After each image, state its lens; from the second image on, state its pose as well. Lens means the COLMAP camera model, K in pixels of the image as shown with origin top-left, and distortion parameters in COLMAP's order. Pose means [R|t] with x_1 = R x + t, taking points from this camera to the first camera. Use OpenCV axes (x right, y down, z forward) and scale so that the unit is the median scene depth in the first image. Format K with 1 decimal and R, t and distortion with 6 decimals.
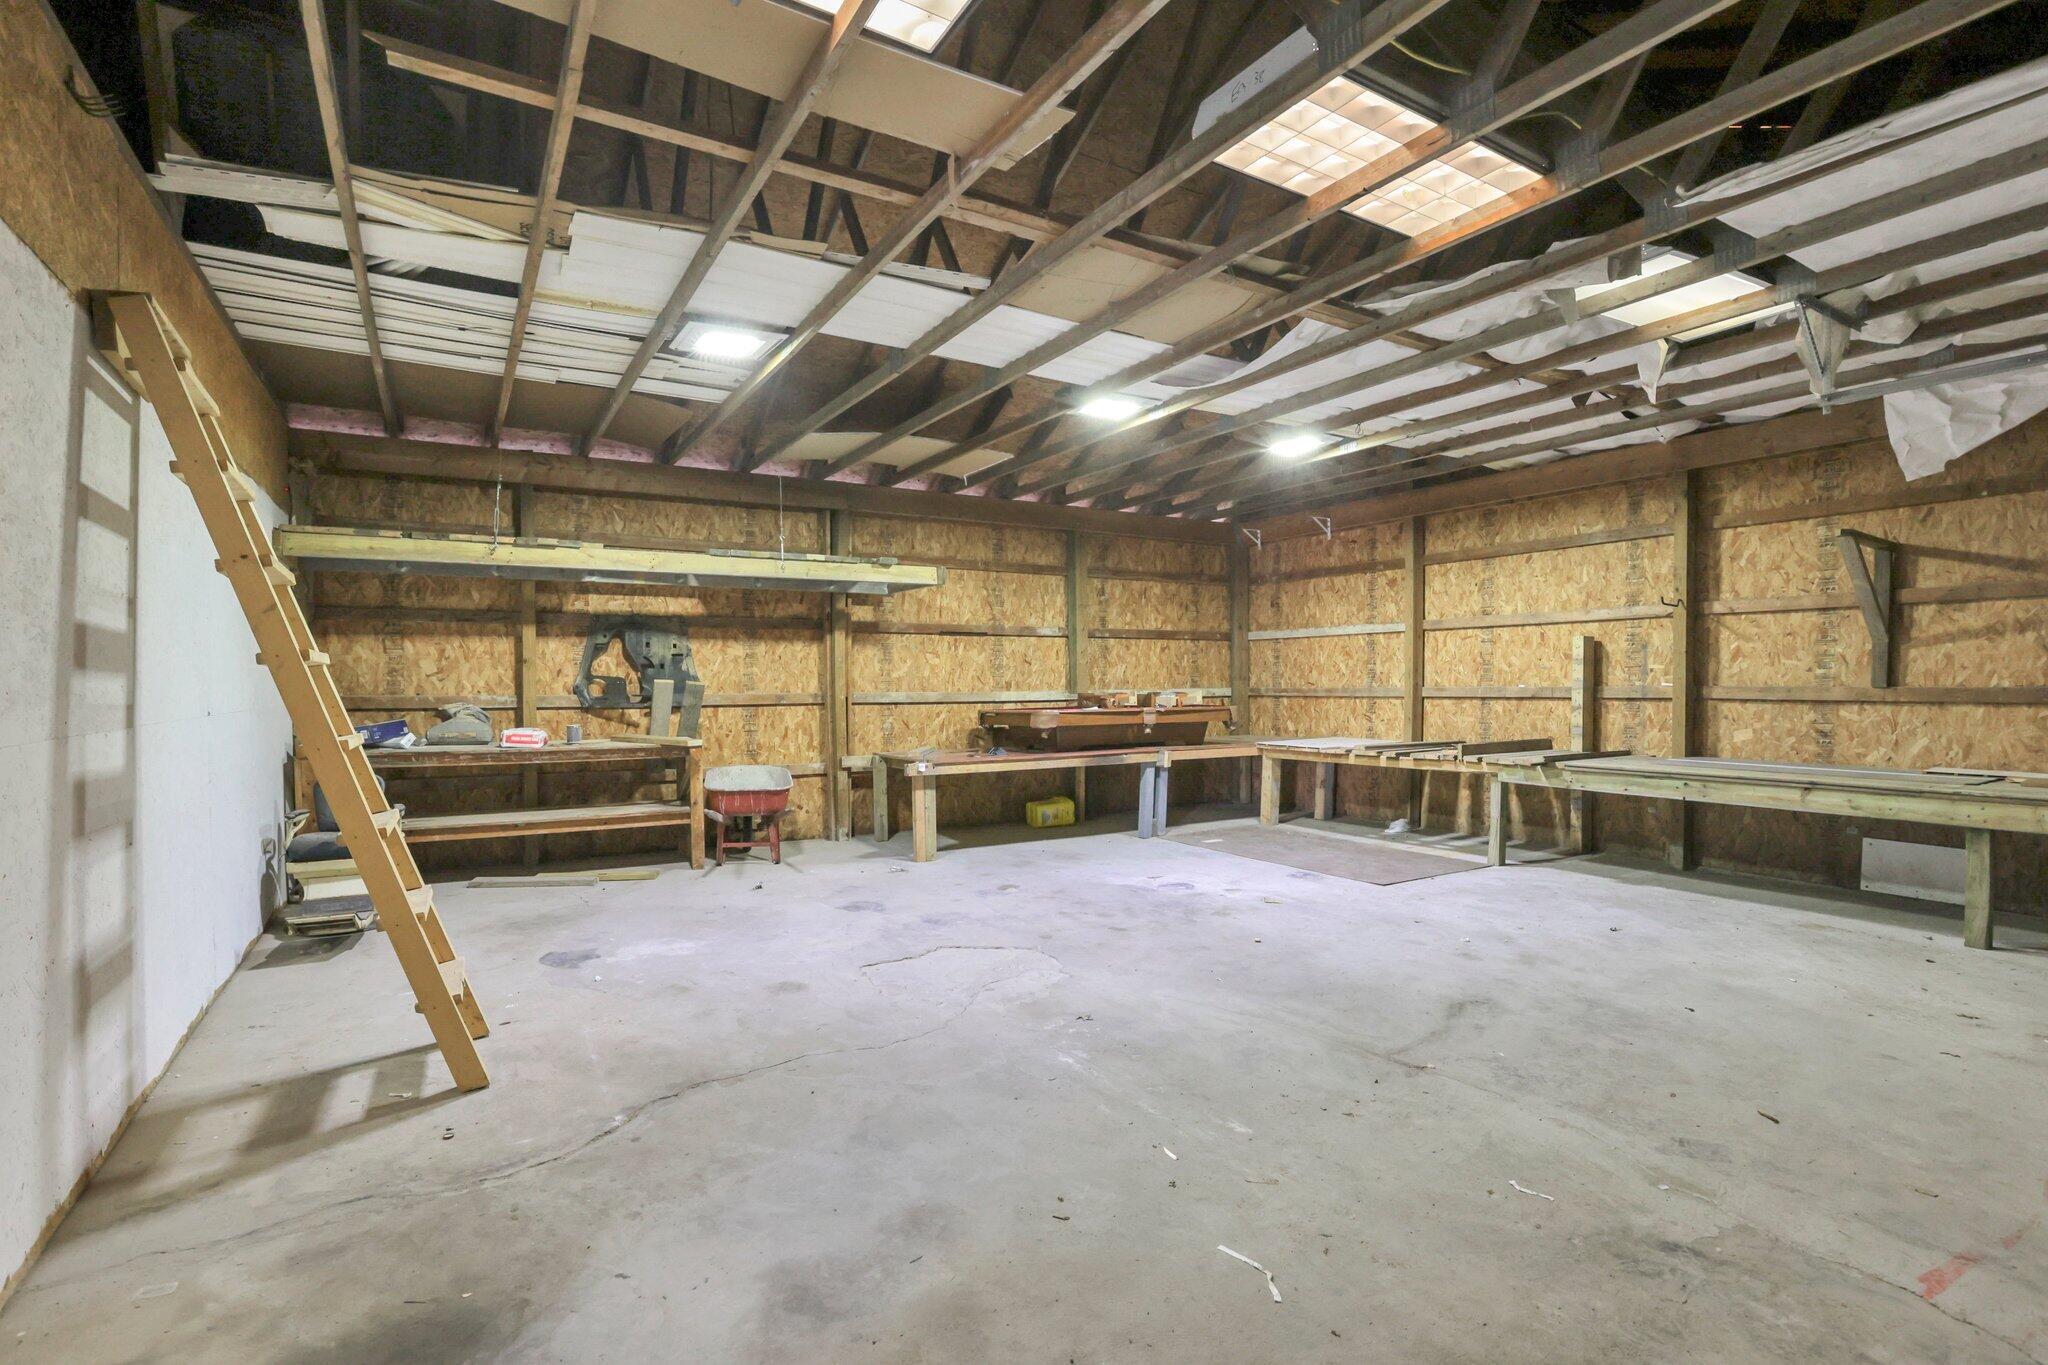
lens RADIAL K [[979.5, 0, 1019.9], [0, 979.5, 689.1], [0, 0, 1]] dist [-0.001648, 0.000141]
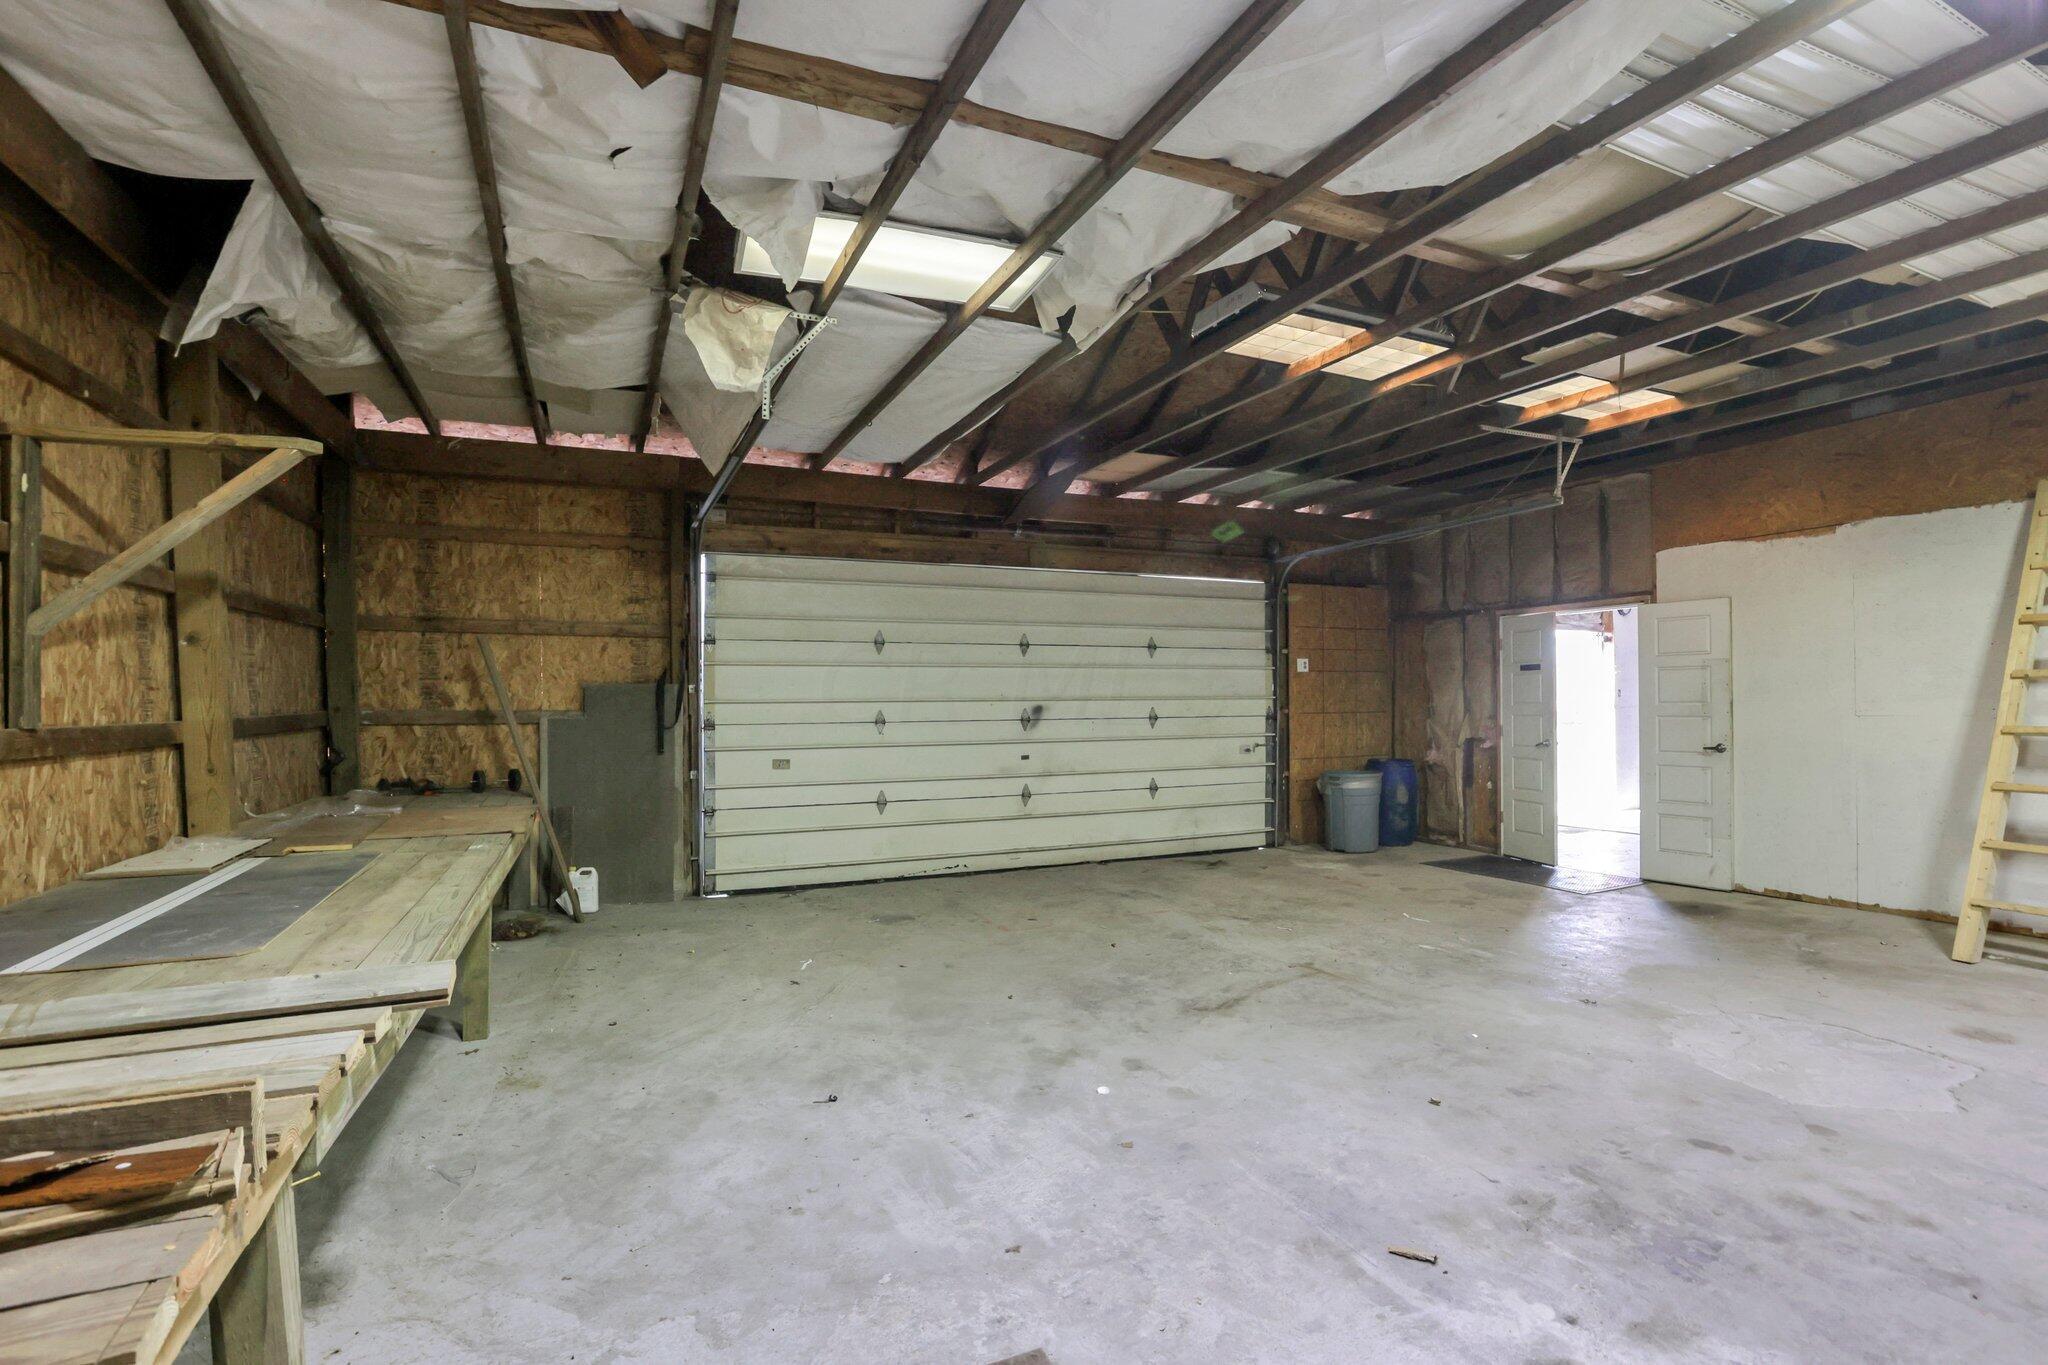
lens RADIAL K [[979.5, 0, 1033.5], [0, 979.5, 693.3], [0, 0, 1]] dist [-0.001648, 0.000141]
pose [[-0.994295, 0.008070, 0.106363, 0.501059], [0.007434, 0.999952, -0.006370, -0.003249], [-0.106409, -0.005543, -0.994307, 1.925718]]
